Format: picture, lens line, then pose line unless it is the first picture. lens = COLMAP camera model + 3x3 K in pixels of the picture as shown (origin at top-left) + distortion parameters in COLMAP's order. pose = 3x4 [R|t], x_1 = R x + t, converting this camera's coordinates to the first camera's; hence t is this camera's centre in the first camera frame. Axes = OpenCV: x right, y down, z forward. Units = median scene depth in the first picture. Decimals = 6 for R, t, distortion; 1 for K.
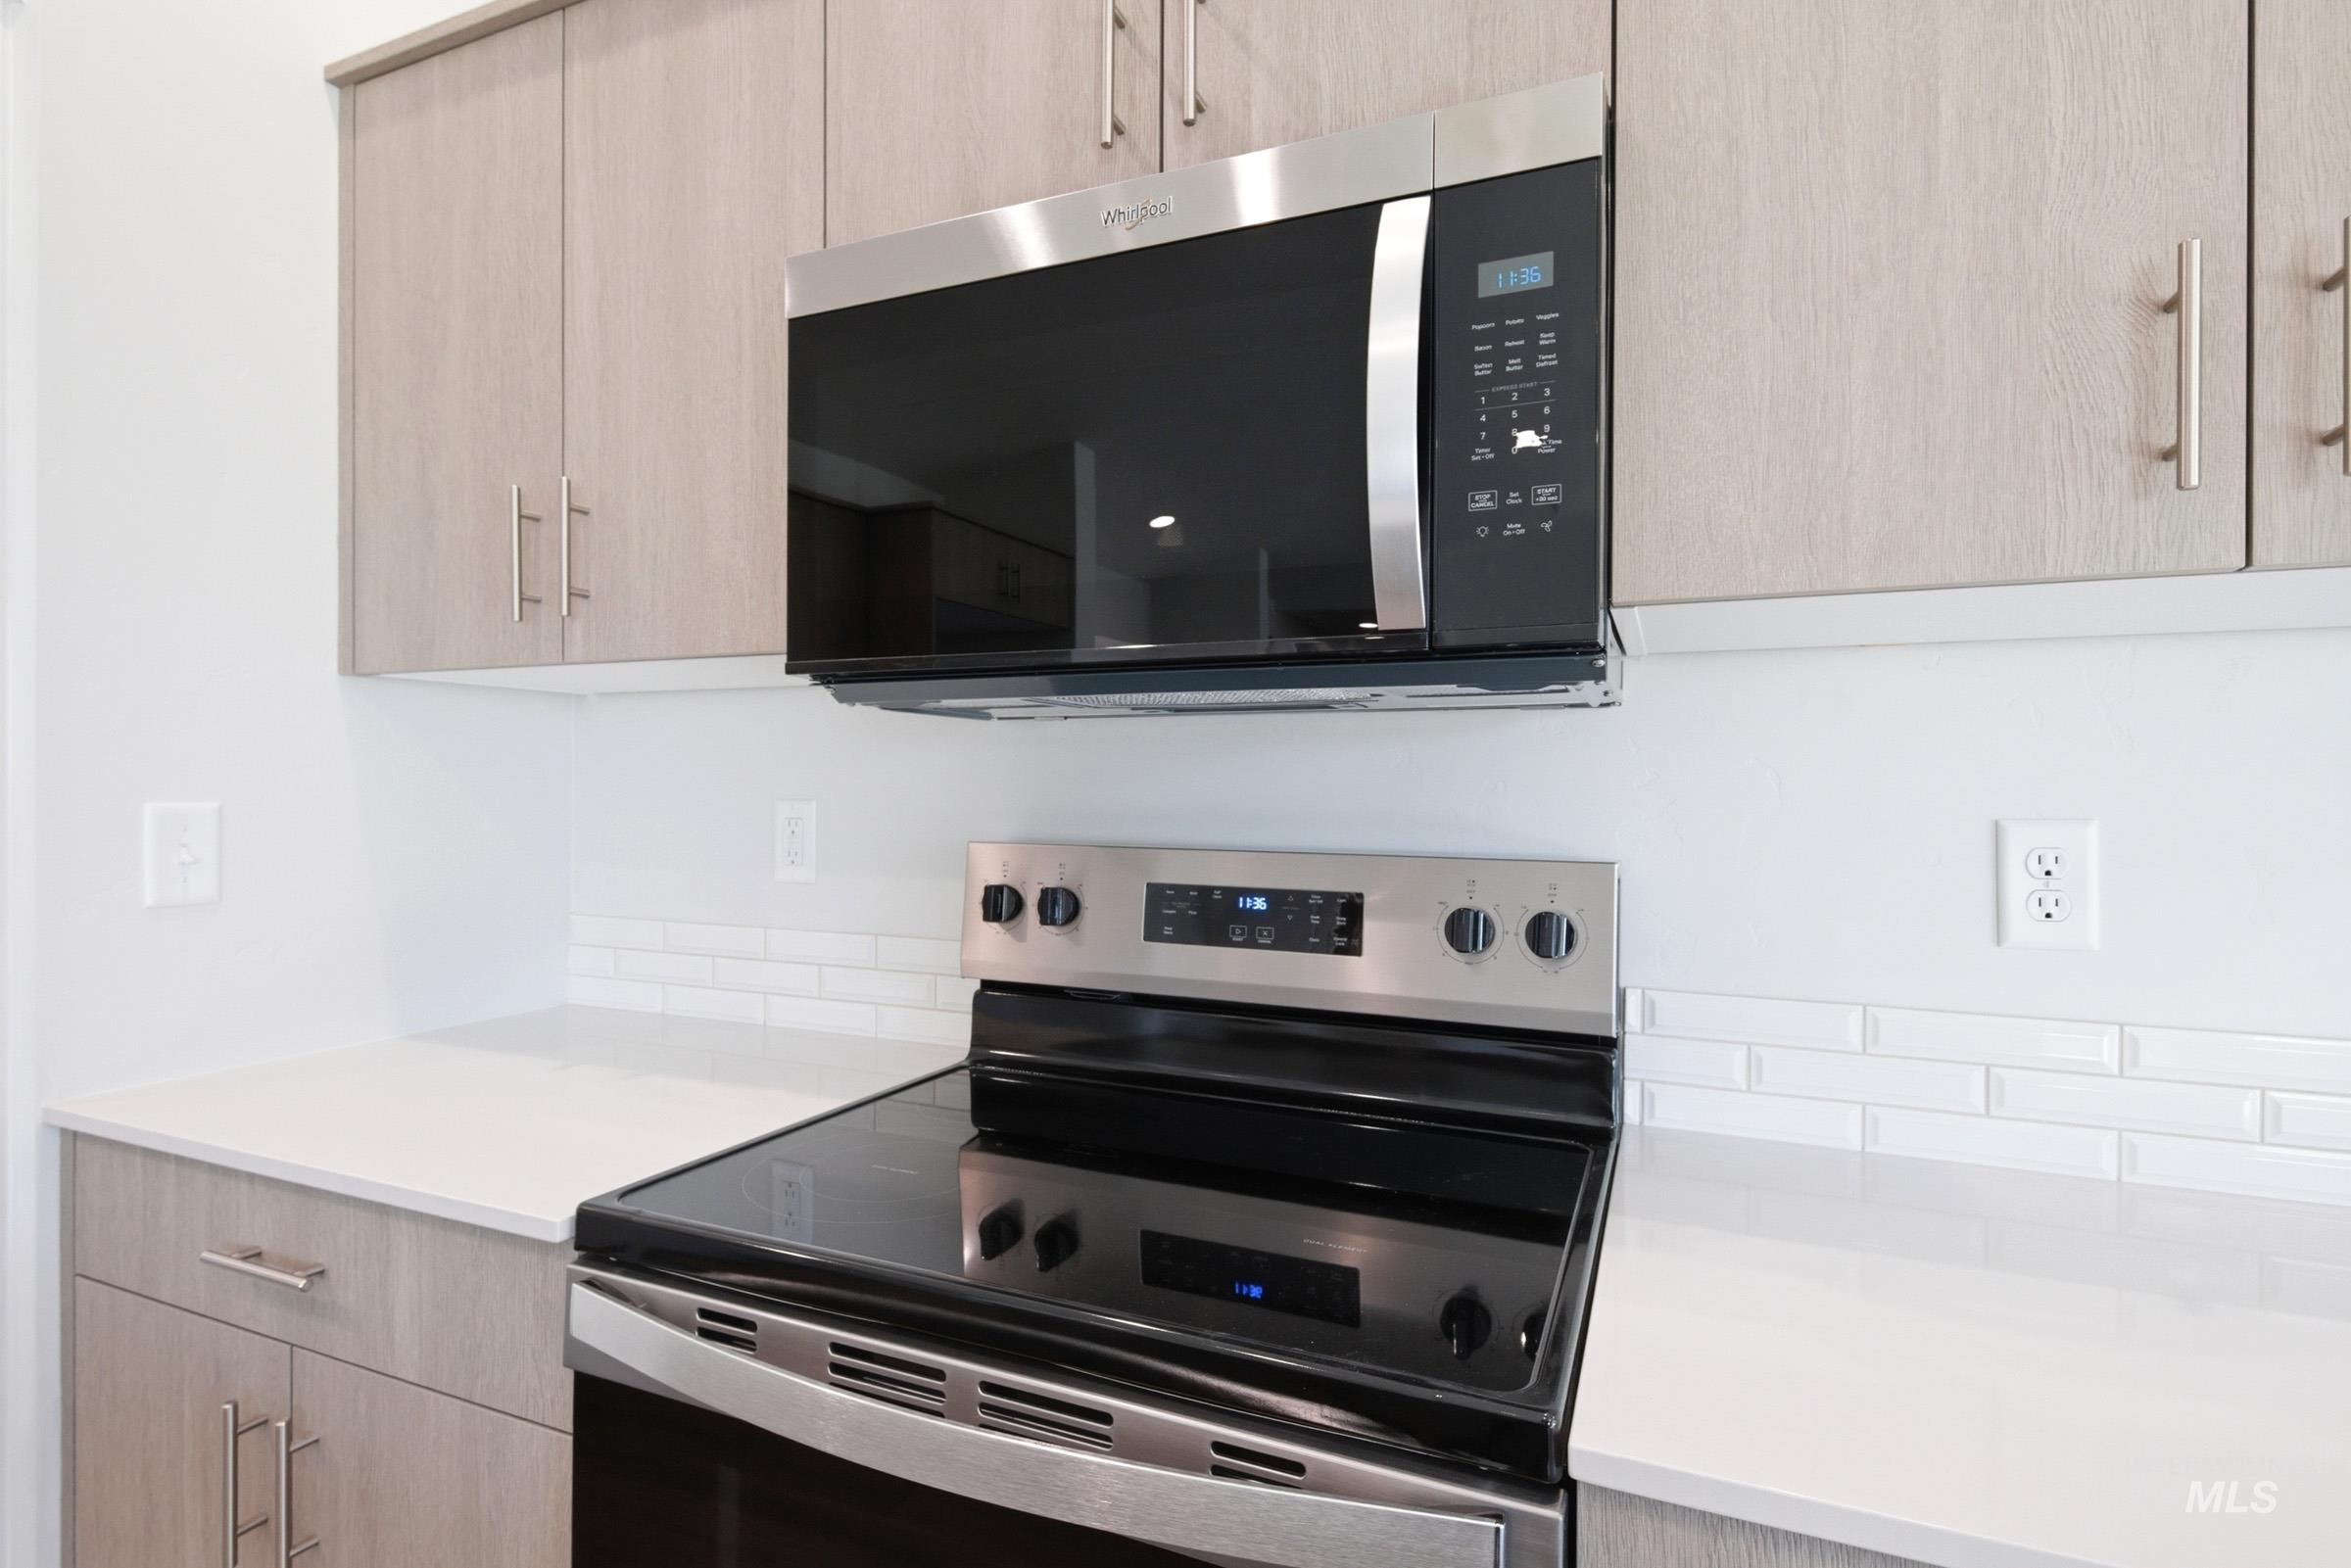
lens RADIAL K [[1167.6, 0, 1168.5], [0, 1167.6, 797.9], [0, 0, 1]] dist [0.008385, -0.003773]
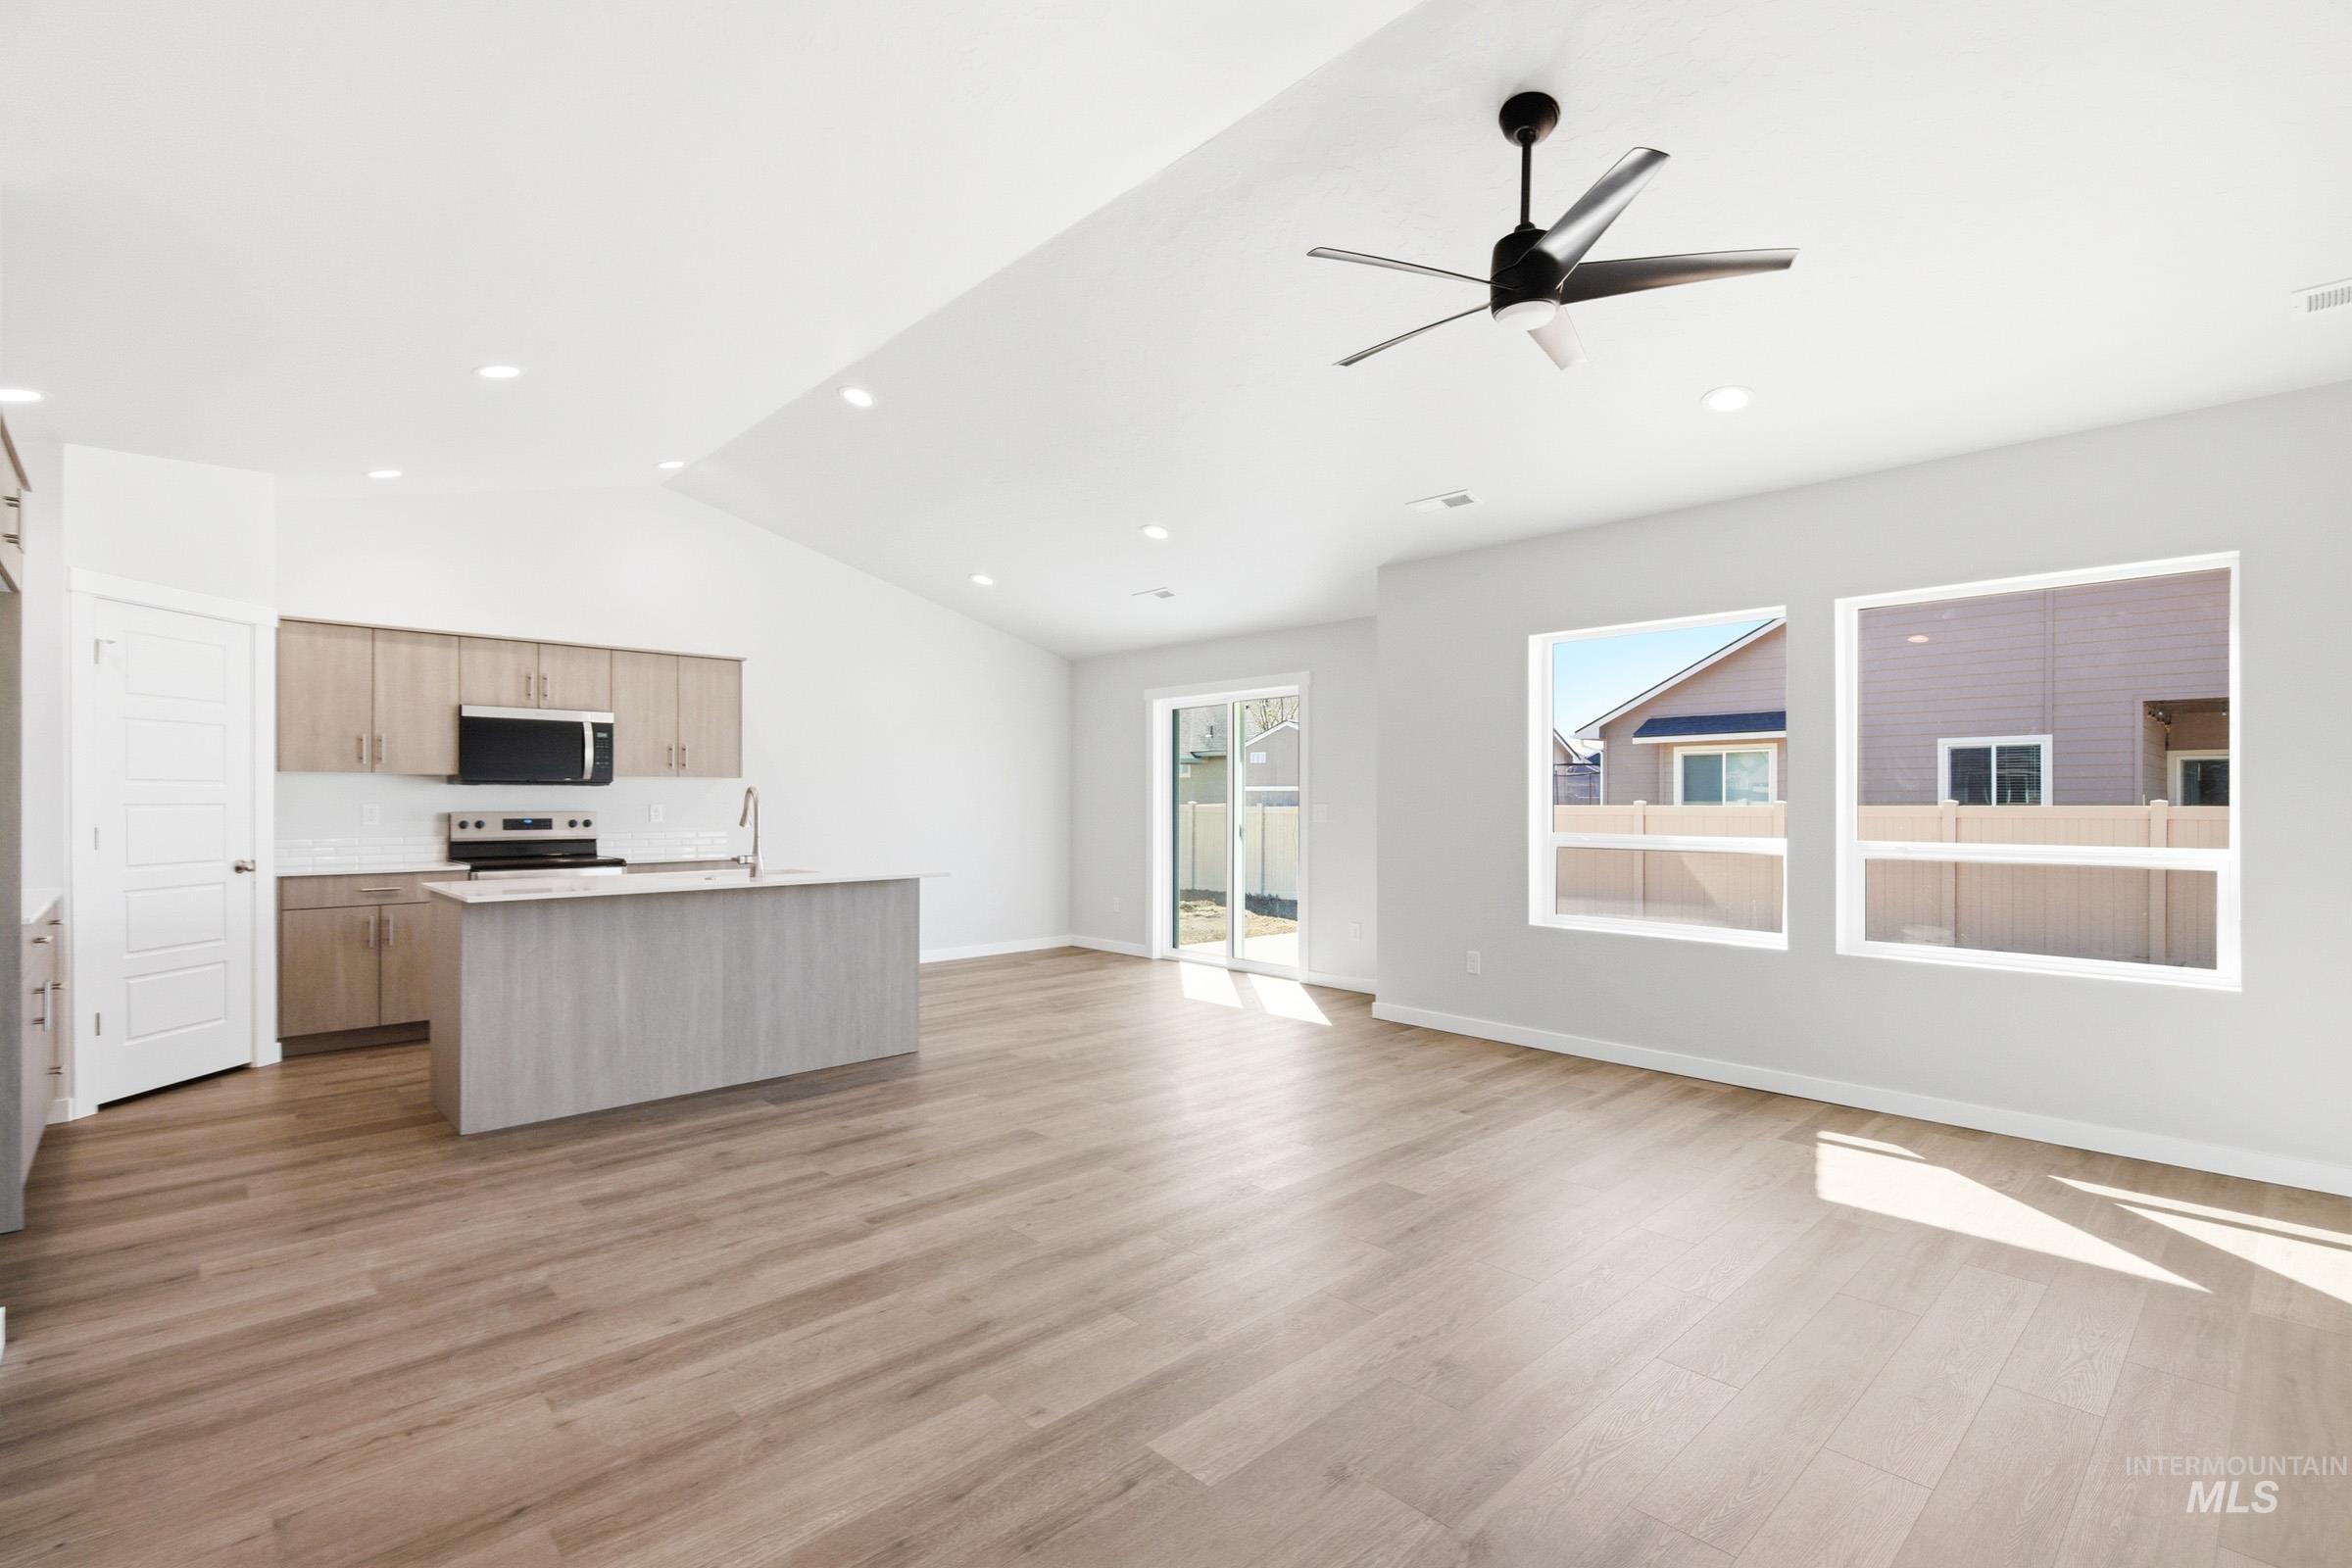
lens RADIAL K [[1071.5, 0, 1179.4], [0, 1071.5, 800.9], [0, 0, 1]] dist [0.011778, -0.005792]
pose [[0.383728, -0.006815, 0.923421, -3.474977], [0.007708, 0.999962, 0.004176, -0.002154], [-0.923414, 0.005515, 0.383765, -3.808892]]
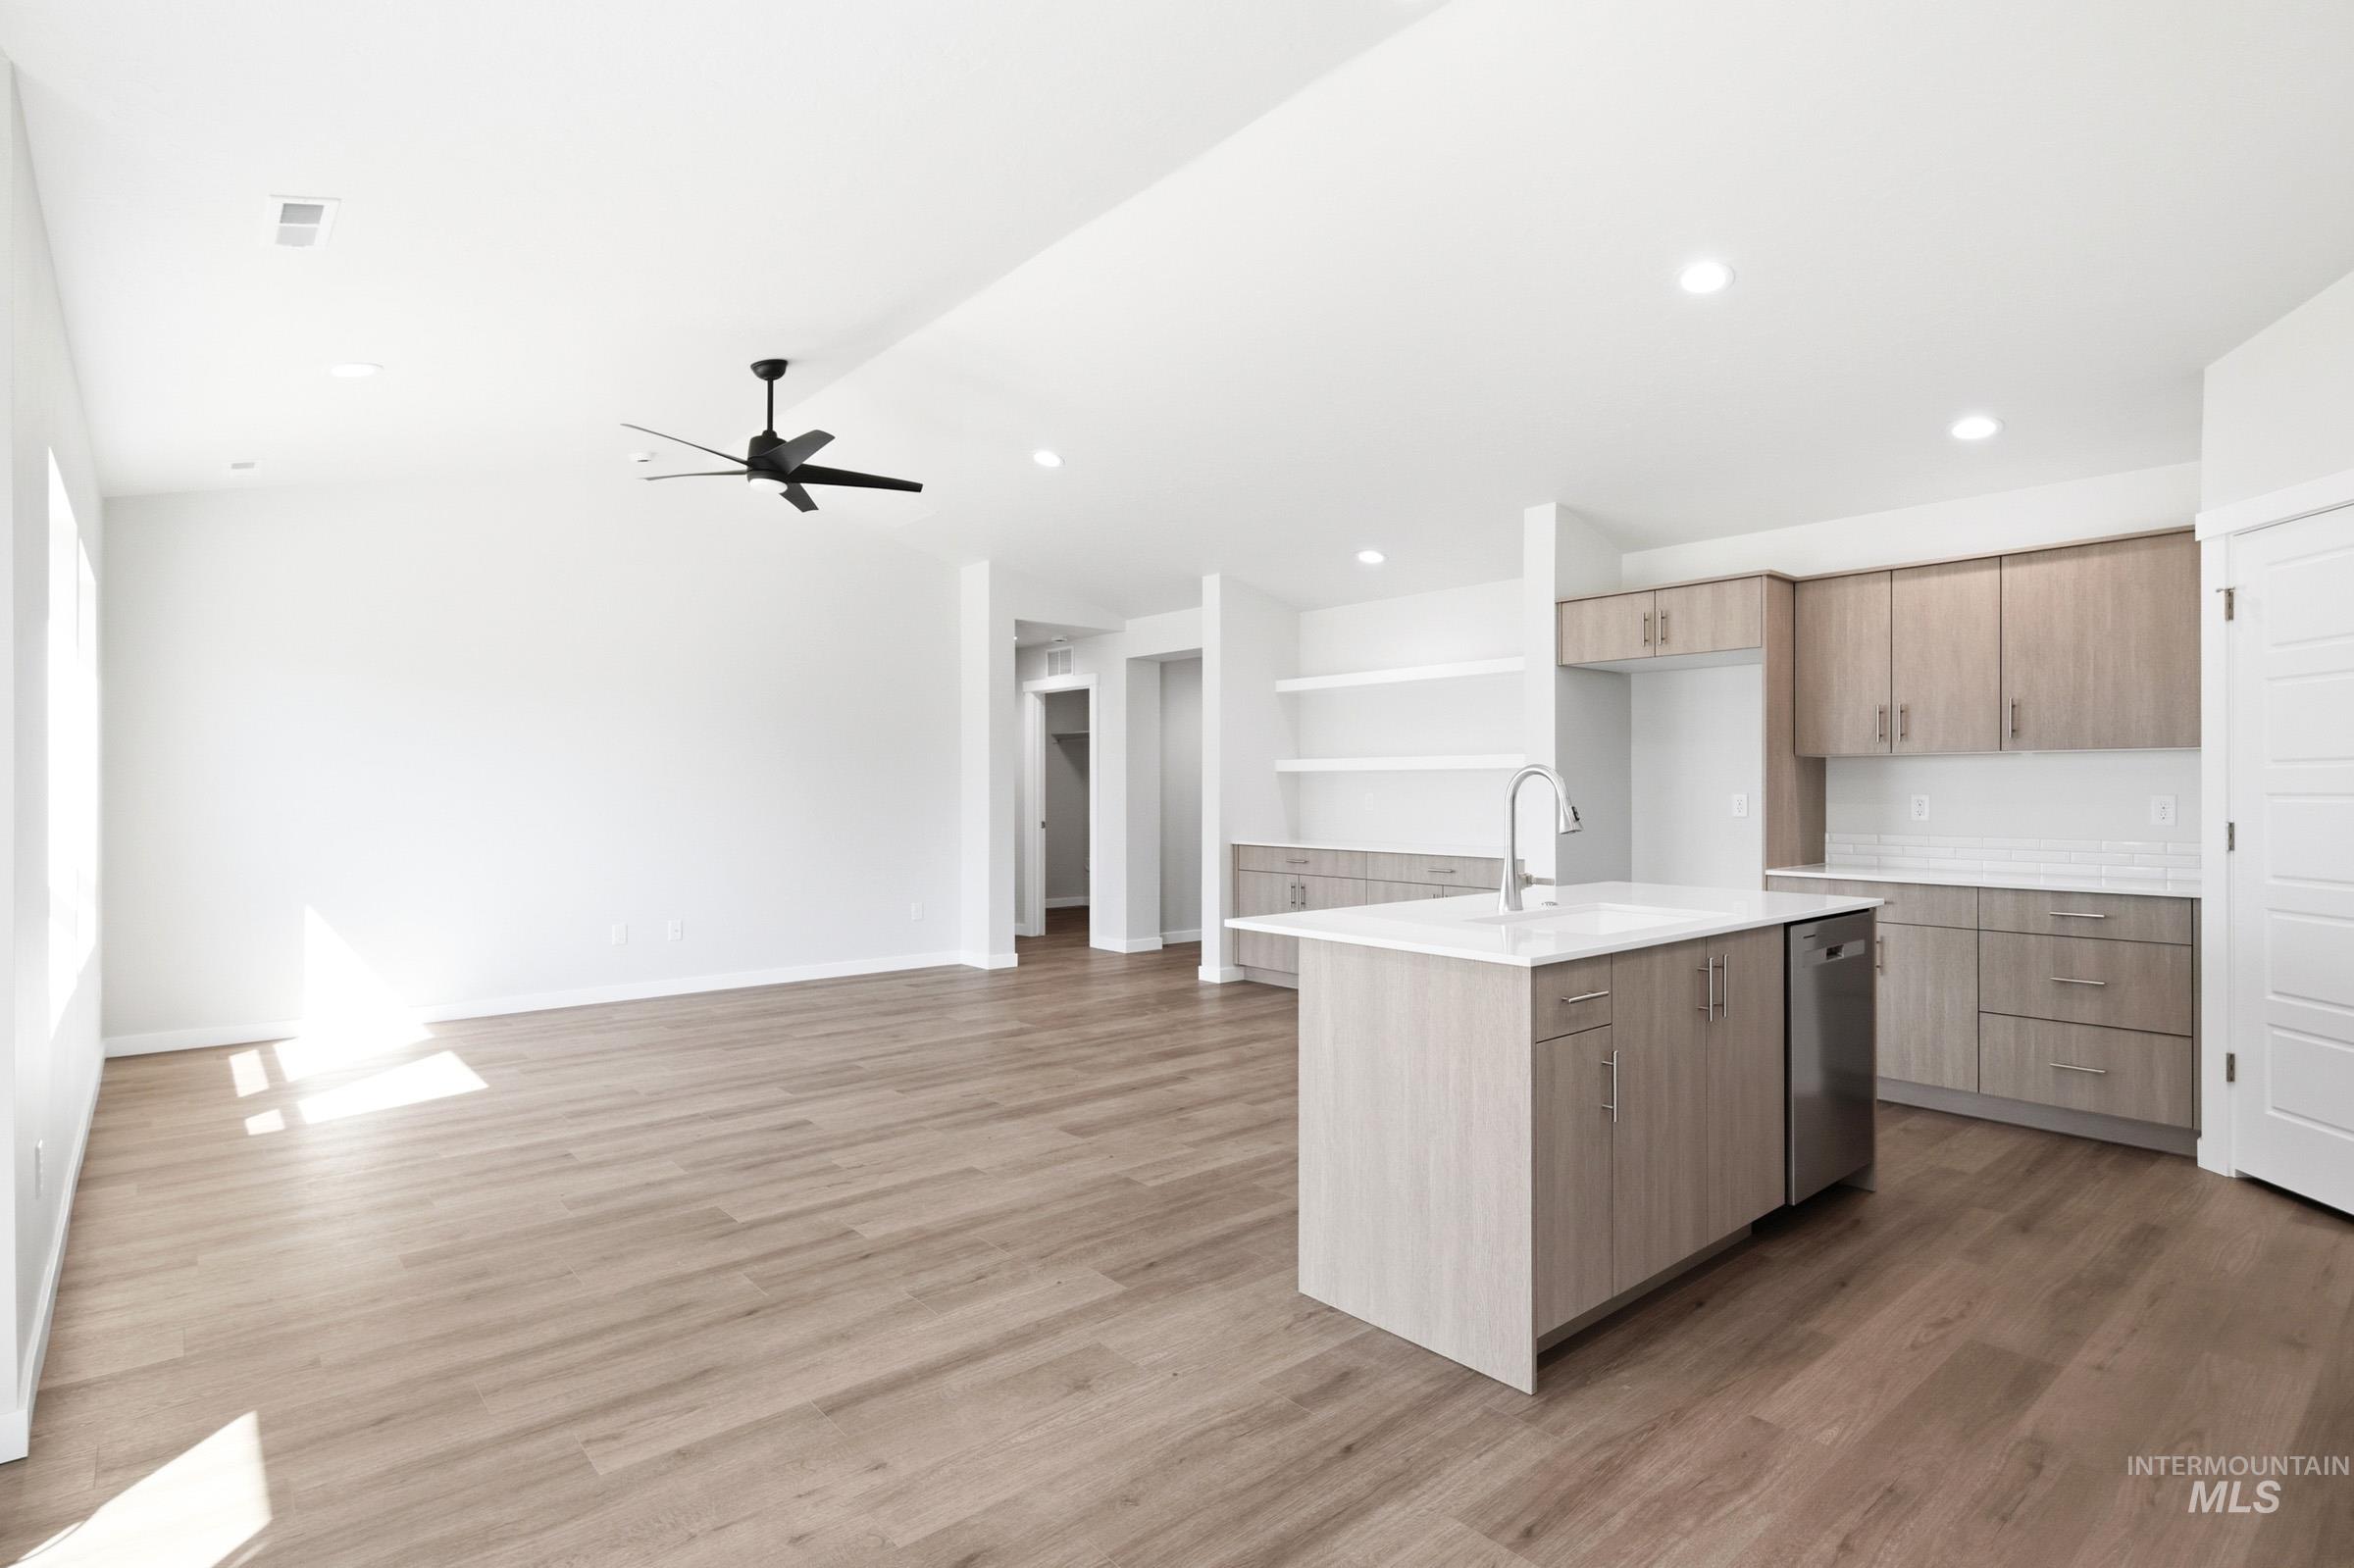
lens RADIAL K [[1169.1, 0, 1170.9], [0, 1169.1, 787.9], [0, 0, 1]] dist [0.008385, -0.003773]
pose [[-0.433927, -0.008984, -0.900903, 2.344748], [-0.009482, 0.999940, -0.005404, 0.022610], [0.900898, 0.006198, -0.433987, -0.395300]]
